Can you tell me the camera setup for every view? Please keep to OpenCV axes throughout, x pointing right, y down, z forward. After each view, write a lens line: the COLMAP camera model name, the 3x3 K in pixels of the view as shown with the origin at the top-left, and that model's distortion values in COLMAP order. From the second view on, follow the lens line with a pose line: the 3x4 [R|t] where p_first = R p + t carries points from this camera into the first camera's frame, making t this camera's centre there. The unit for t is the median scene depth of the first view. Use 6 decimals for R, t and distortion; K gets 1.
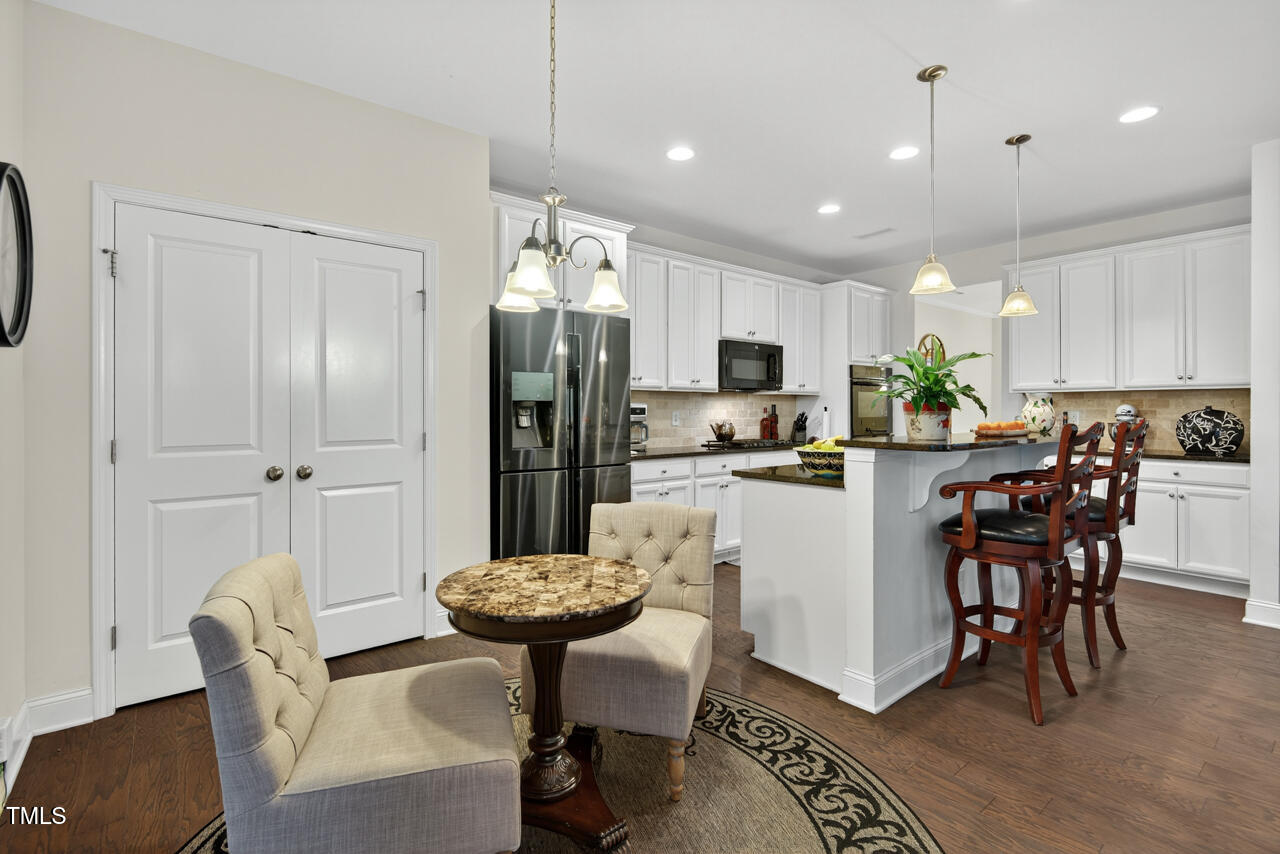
lens RADIAL K [[590.0, 0, 648.5], [0, 590.0, 408.0], [0, 0, 1]] dist [0.002670, -0.003814]
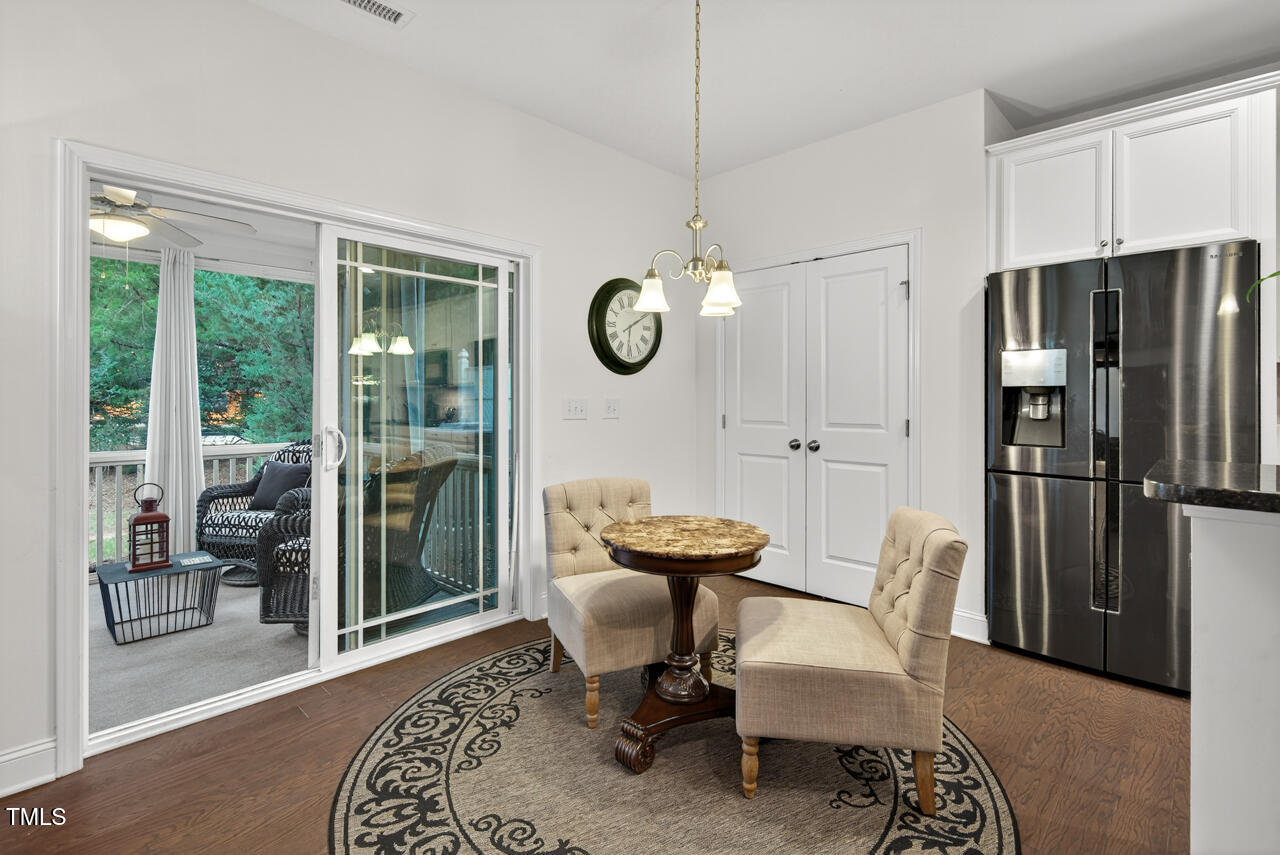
lens RADIAL K [[590.0, 0, 632.2], [0, 590.0, 399.4], [0, 0, 1]] dist [0.002670, -0.003814]
pose [[0.106846, 0.002948, -0.994271, 0.439398], [0.000688, 0.999995, 0.003039, 0.002264], [0.994275, -0.001009, 0.106843, 0.312417]]
